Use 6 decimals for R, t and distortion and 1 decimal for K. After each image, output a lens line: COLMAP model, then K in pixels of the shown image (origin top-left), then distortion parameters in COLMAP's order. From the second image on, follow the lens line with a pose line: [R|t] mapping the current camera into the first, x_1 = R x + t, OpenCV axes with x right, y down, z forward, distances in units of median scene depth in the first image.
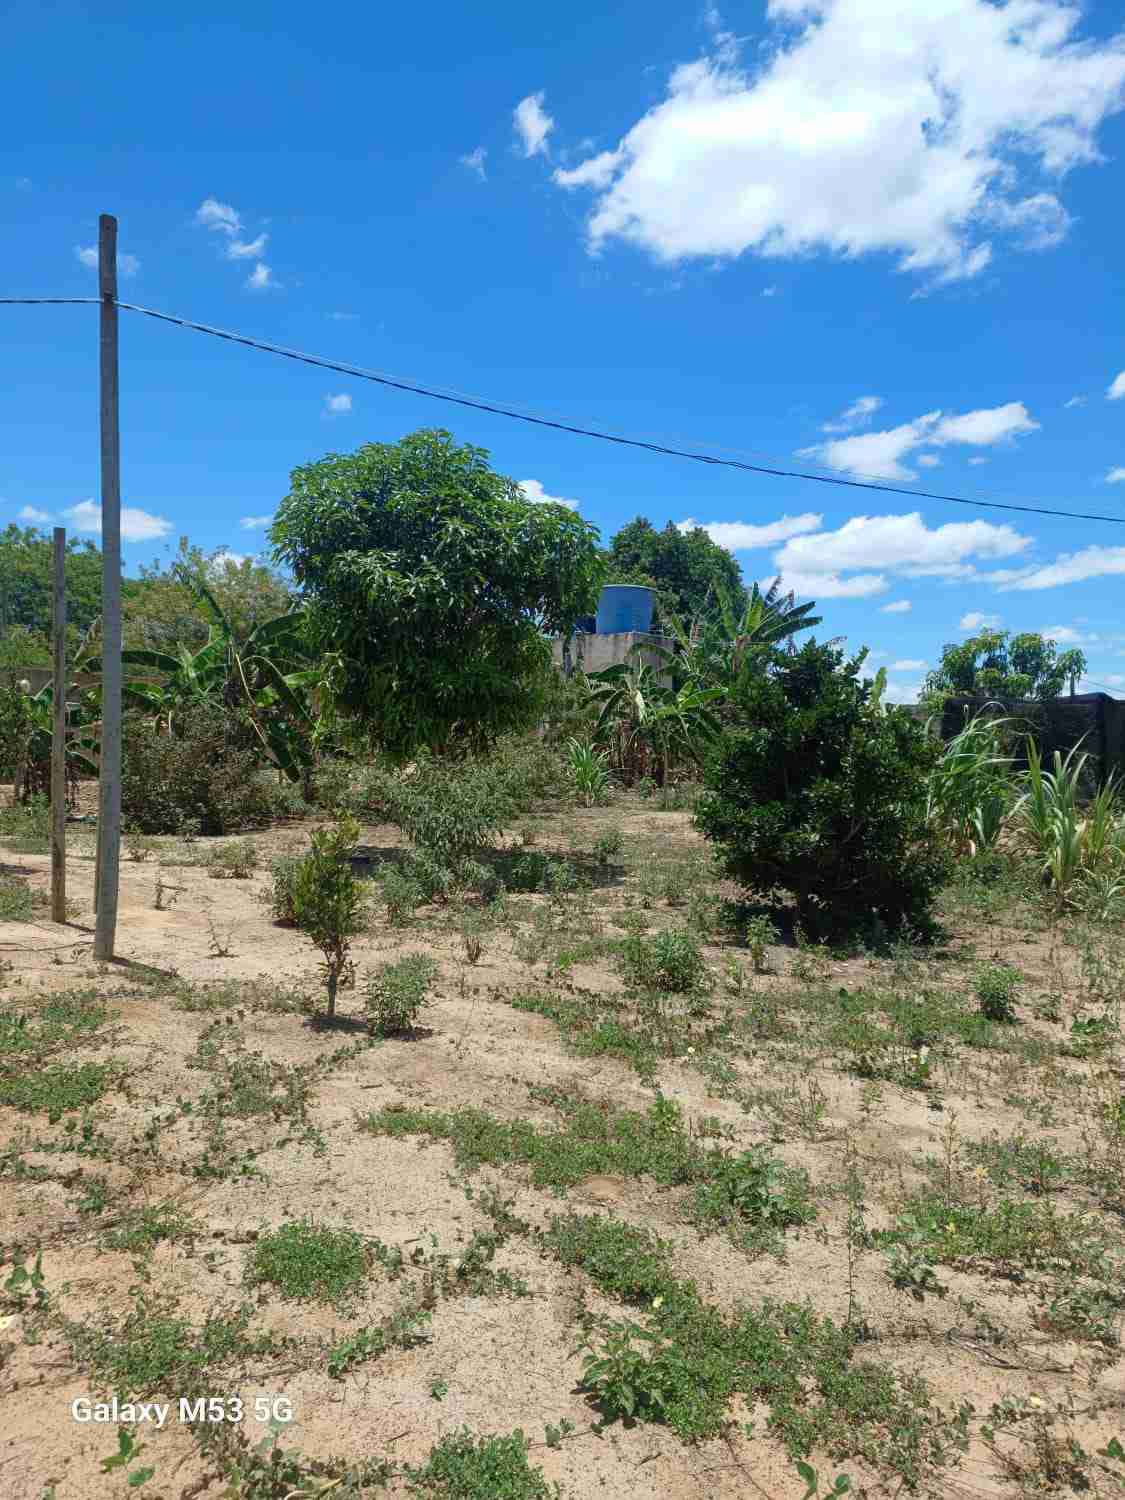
lens RADIAL K [[1015.5, 0, 562.5], [0, 1015.5, 750.0], [0, 0, 1]] dist [-0.007289, -0.008427]
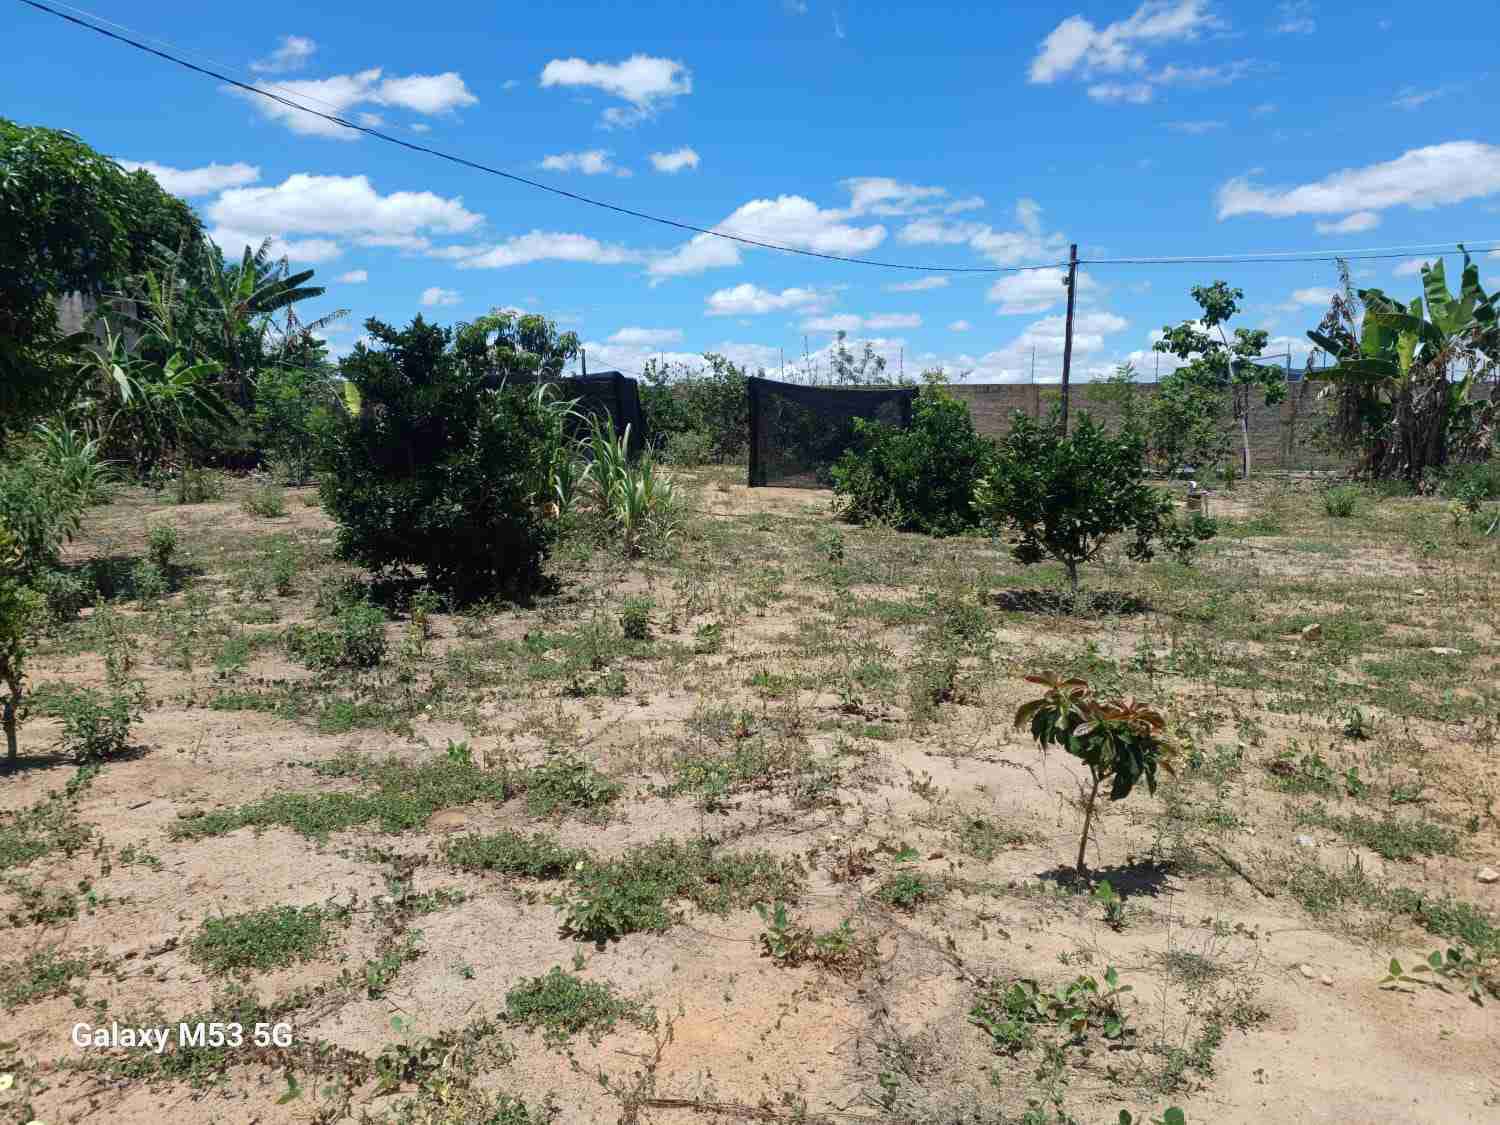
lens RADIAL K [[1024.3, 0, 750.0], [0, 1024.3, 562.5], [0, 0, 1]] dist [0.034447, -0.064738]
pose [[0.767196, -0.115677, 0.630895, -0.307025], [0.032408, 0.989337, 0.141990, -0.002003], [-0.640593, -0.088489, 0.762765, -0.048034]]
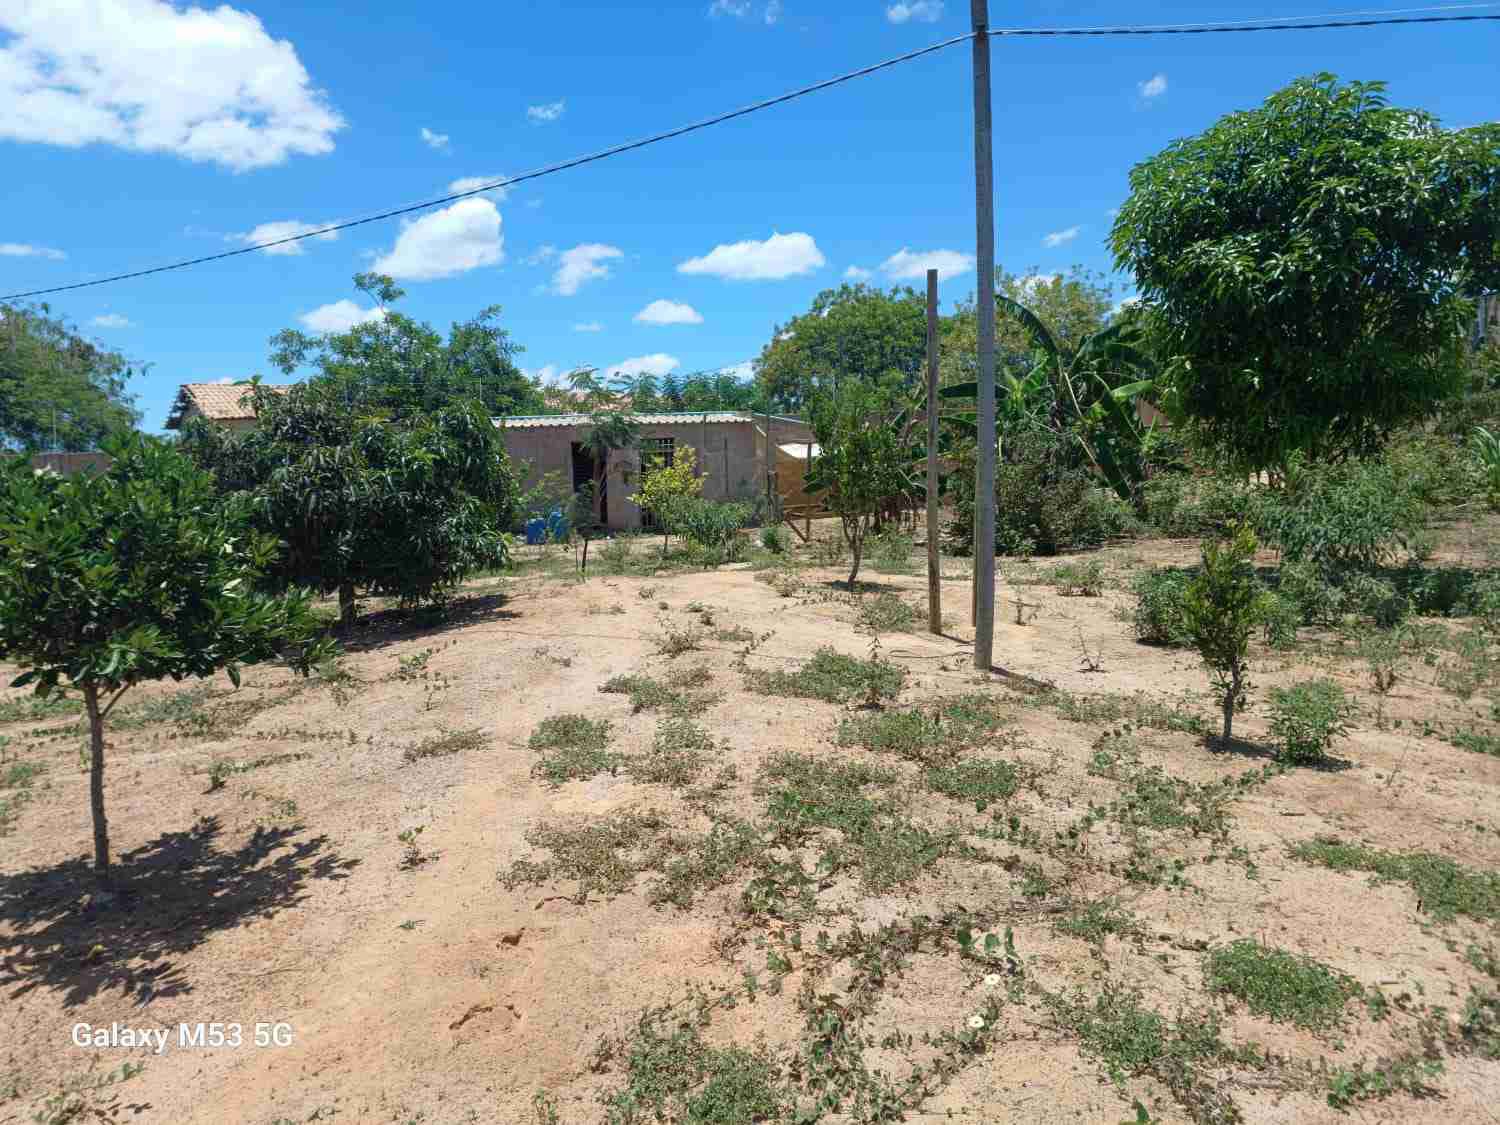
lens RADIAL K [[1015.5, 0, 750.0], [0, 1015.5, 562.5], [0, 0, 1]] dist [-0.007289, -0.008427]
pose [[0.832771, -0.011446, -0.553500, -0.080919], [0.060268, 0.995719, 0.070087, 0.005589], [0.550328, -0.091725, 0.829895, -0.023870]]
